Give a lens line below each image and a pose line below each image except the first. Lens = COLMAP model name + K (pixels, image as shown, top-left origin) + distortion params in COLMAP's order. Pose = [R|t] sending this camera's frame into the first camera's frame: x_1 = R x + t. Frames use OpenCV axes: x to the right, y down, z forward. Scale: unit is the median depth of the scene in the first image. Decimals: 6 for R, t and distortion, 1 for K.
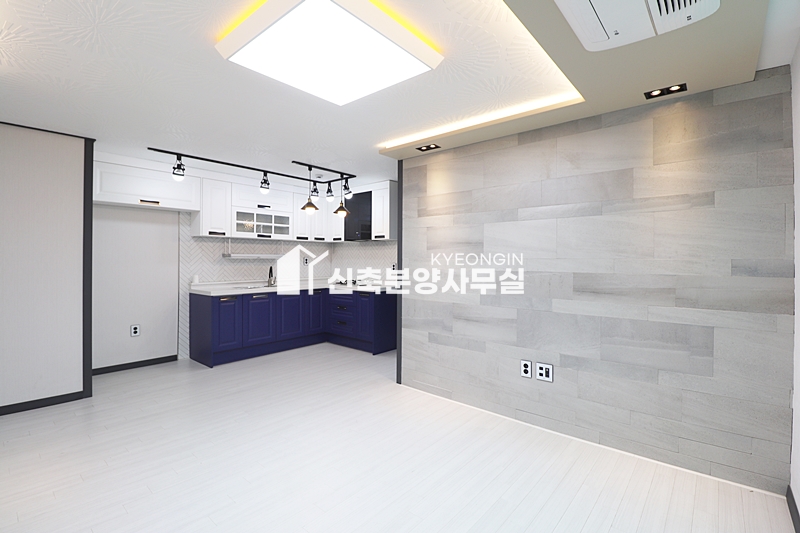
lens RADIAL K [[372.6, 0, 406.5], [0, 372.6, 258.3], [0, 0, 1]] dist [0.000302, -0.013807]
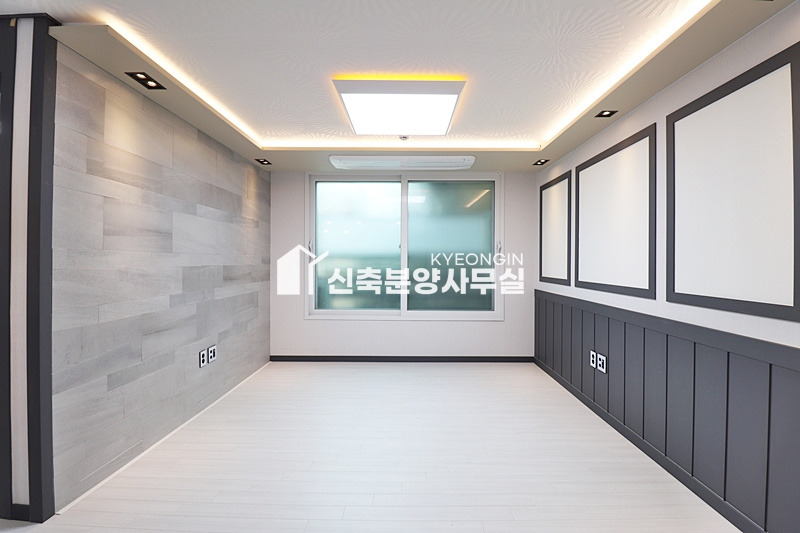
lens RADIAL K [[372.6, 0, 406.5], [0, 372.6, 258.3], [0, 0, 1]] dist [0.000302, -0.013807]
pose [[-0.648116, -0.001344, 0.761540, -0.738421], [-0.009153, 0.999940, -0.006025, 0.013125], [-0.761486, -0.010875, -0.648090, 1.083922]]
